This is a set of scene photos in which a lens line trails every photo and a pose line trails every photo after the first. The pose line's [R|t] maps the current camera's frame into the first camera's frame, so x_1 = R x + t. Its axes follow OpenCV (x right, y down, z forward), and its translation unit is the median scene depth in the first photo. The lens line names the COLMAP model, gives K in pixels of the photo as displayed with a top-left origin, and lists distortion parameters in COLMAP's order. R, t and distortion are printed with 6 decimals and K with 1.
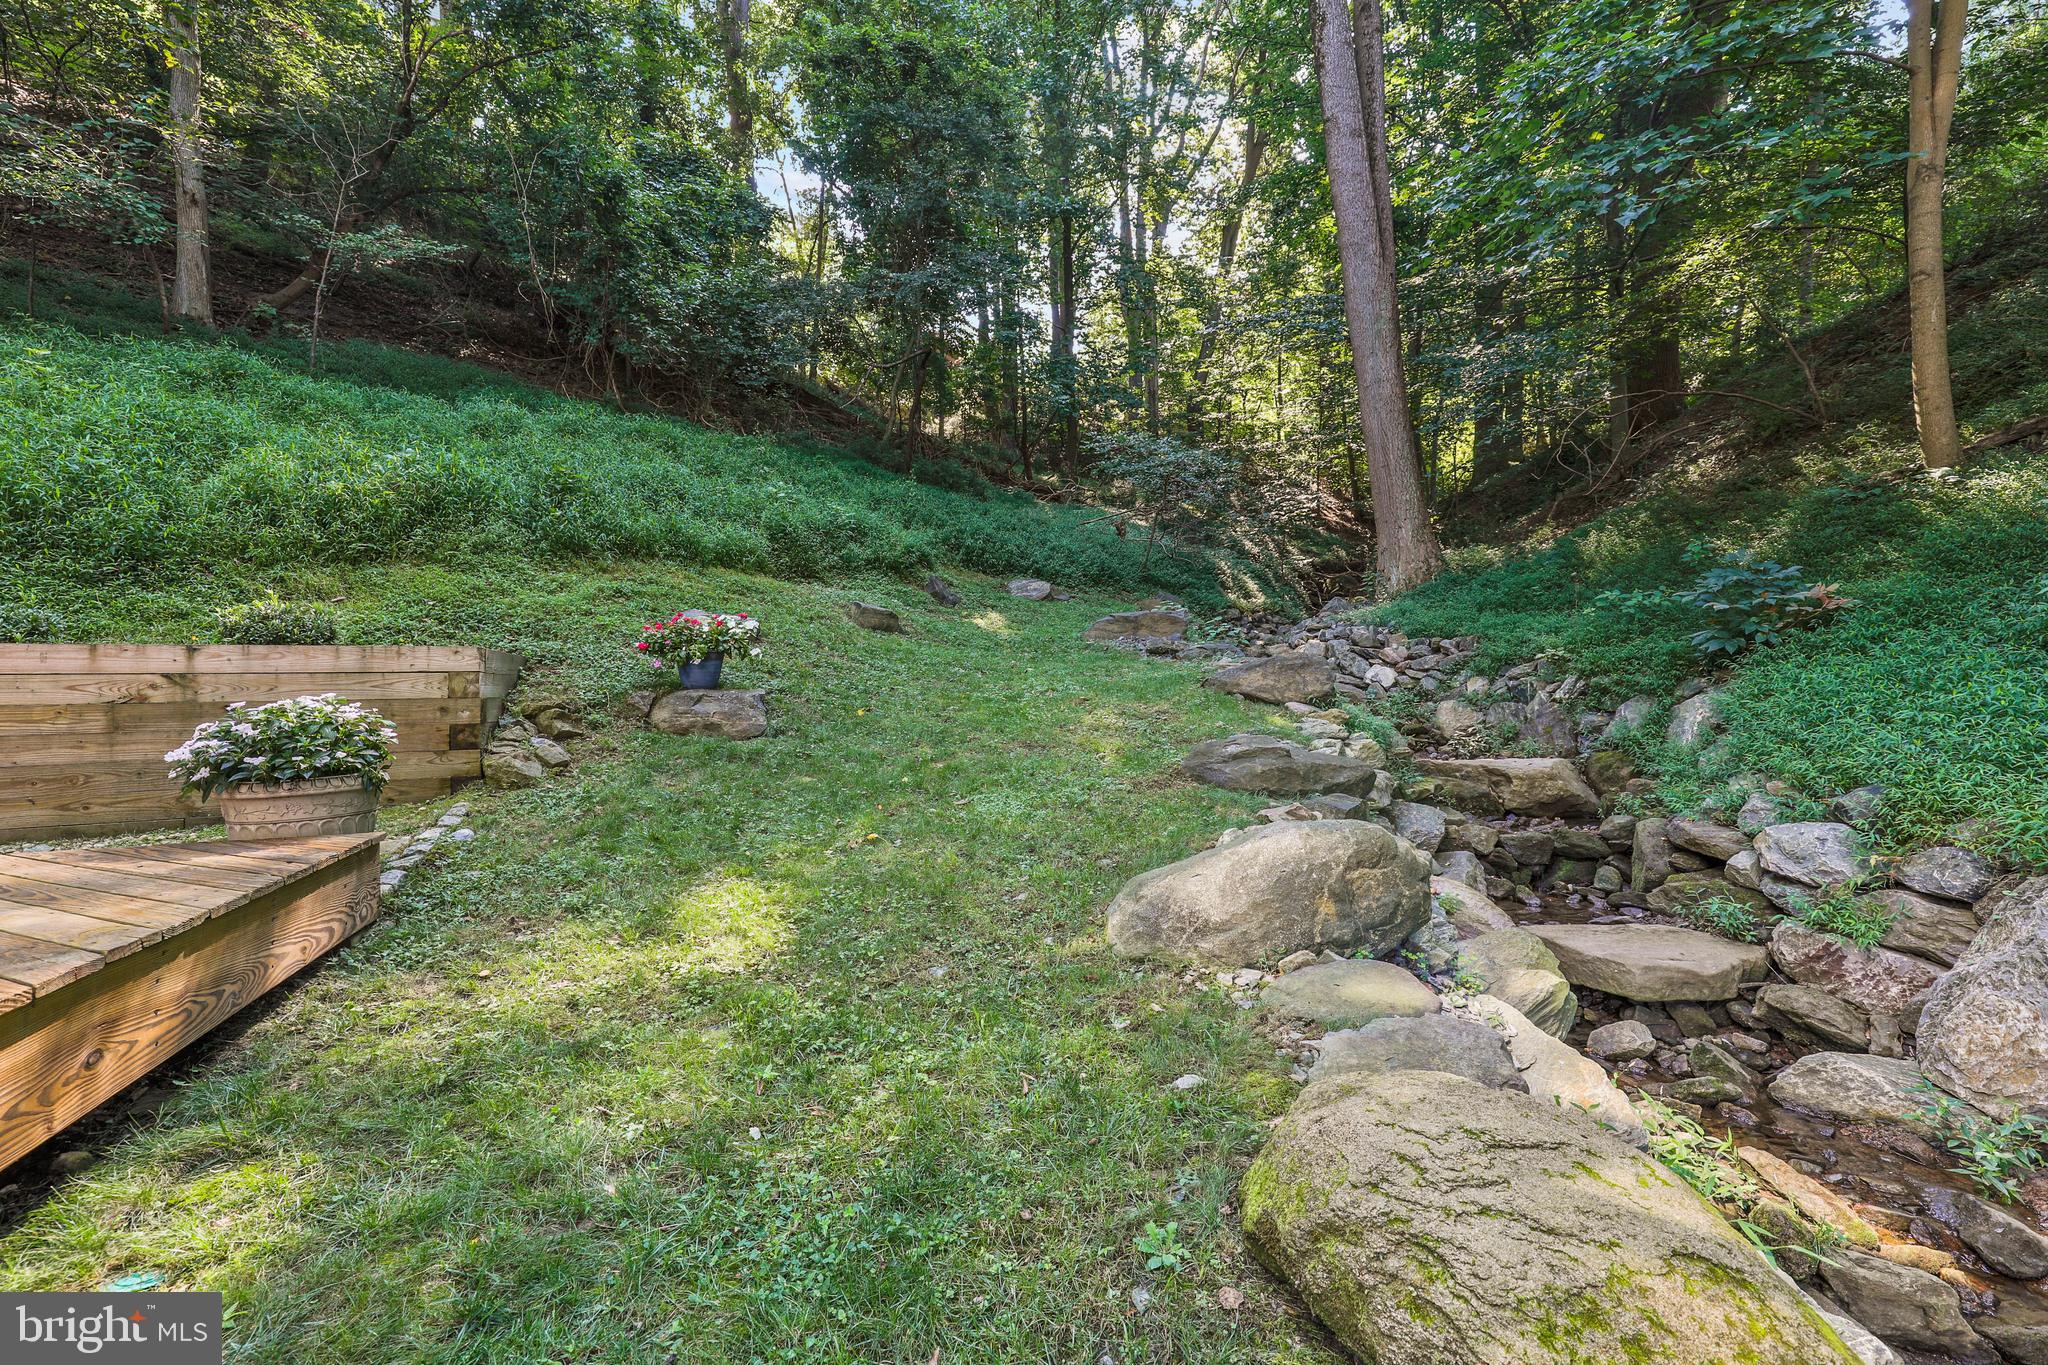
lens RADIAL K [[929.7, 0, 1018.8], [0, 929.7, 678.8], [0, 0, 1]] dist [-0.000705, -0.000175]
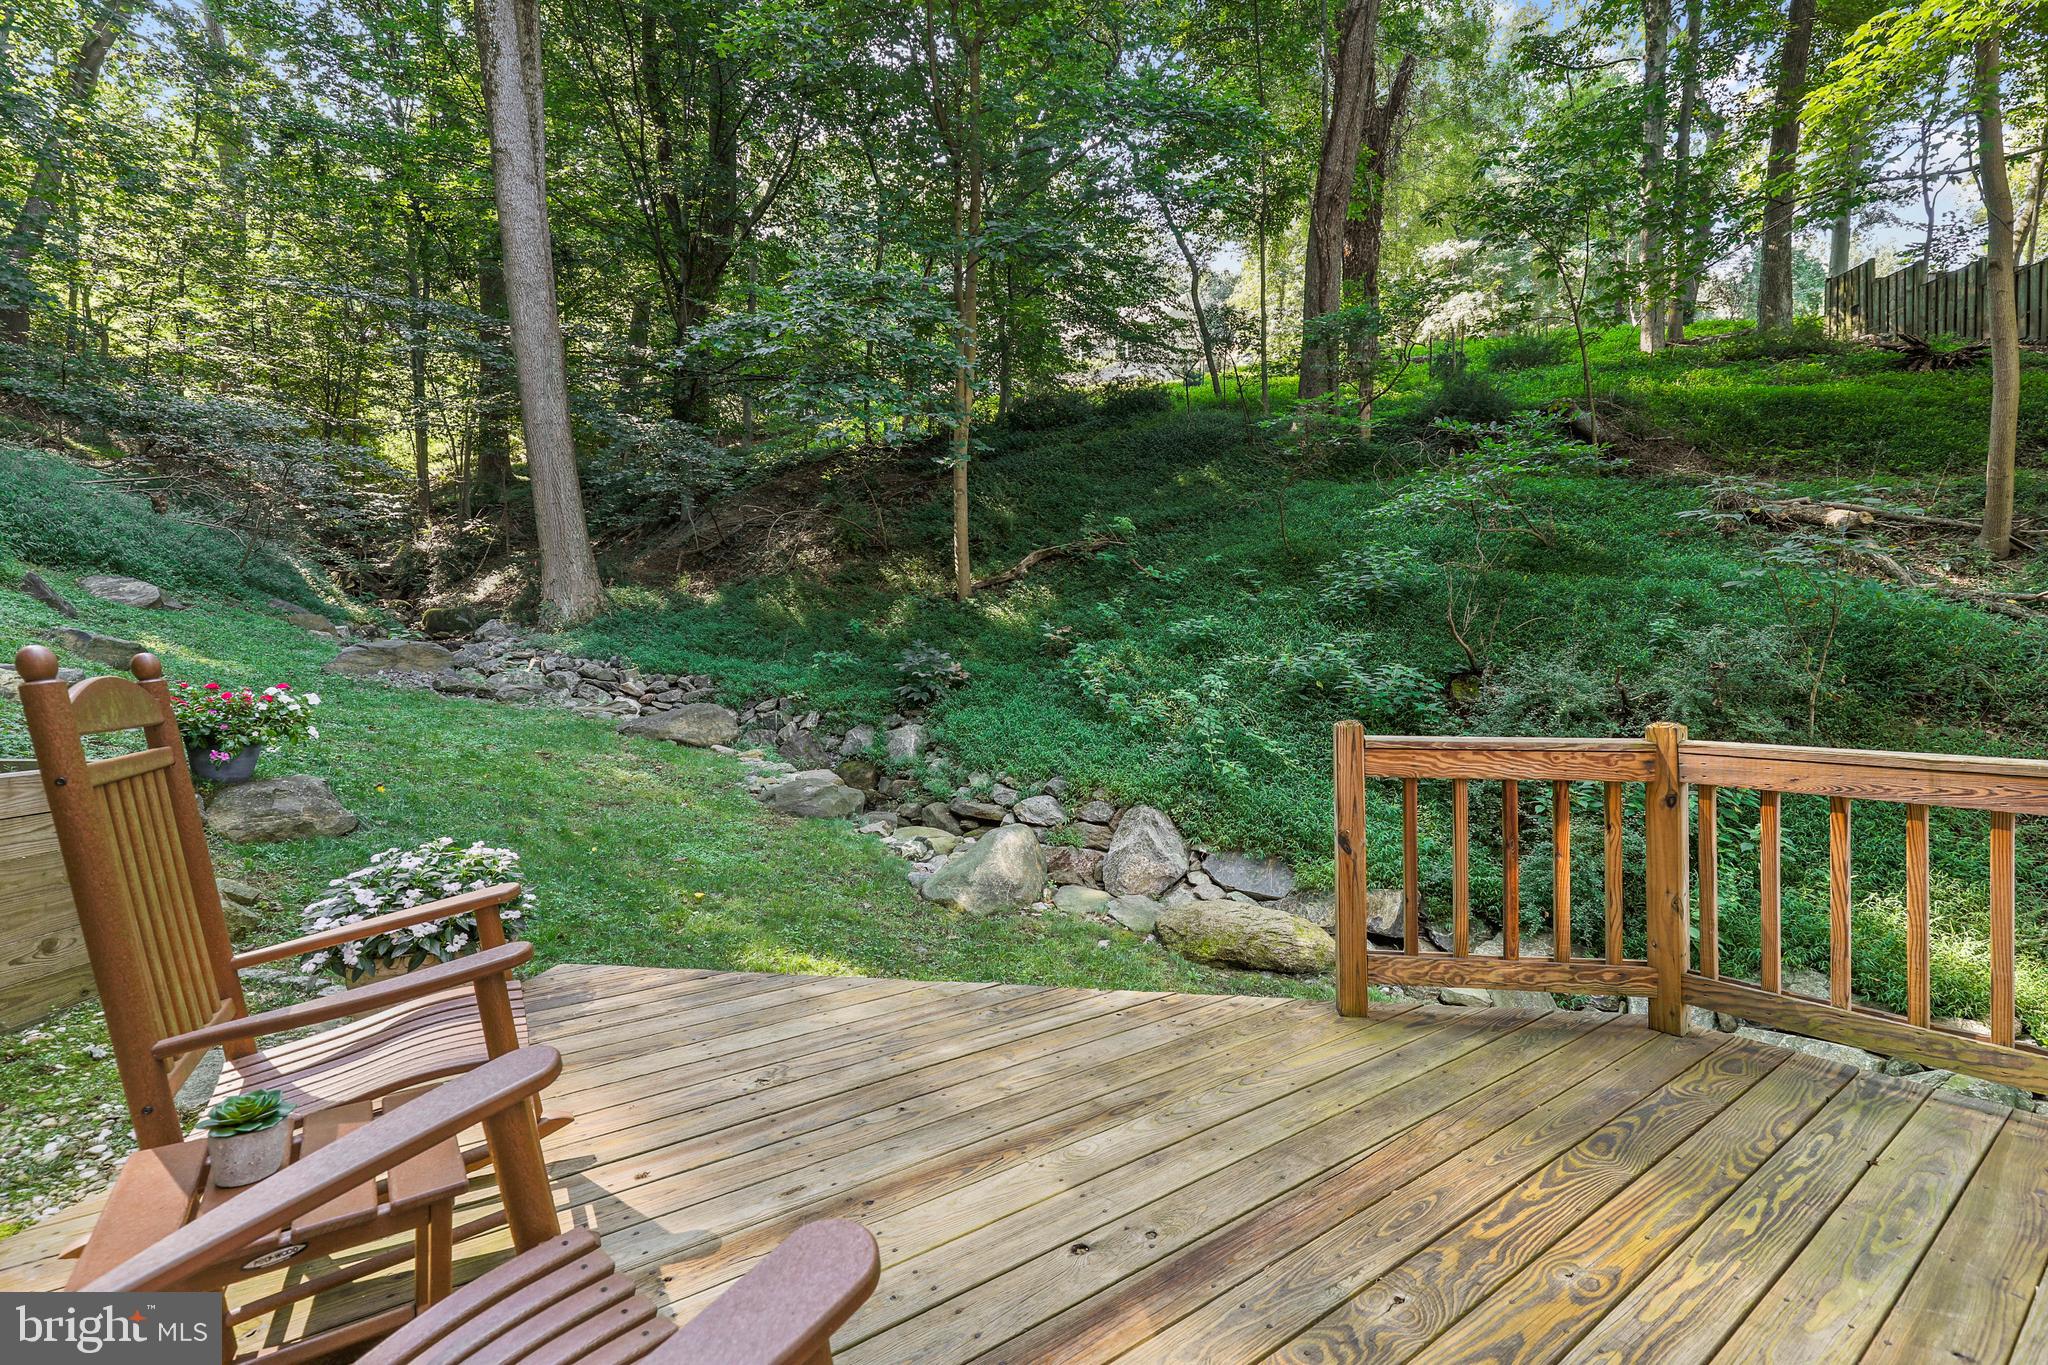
lens RADIAL K [[929.7, 0, 1025.1], [0, 929.7, 682.2], [0, 0, 1]] dist [-0.000705, -0.000175]
pose [[0.465750, -0.003912, 0.884908, -0.558580], [-0.008483, 0.999925, 0.008885, -0.066583], [-0.884876, -0.011645, 0.465681, 0.028967]]
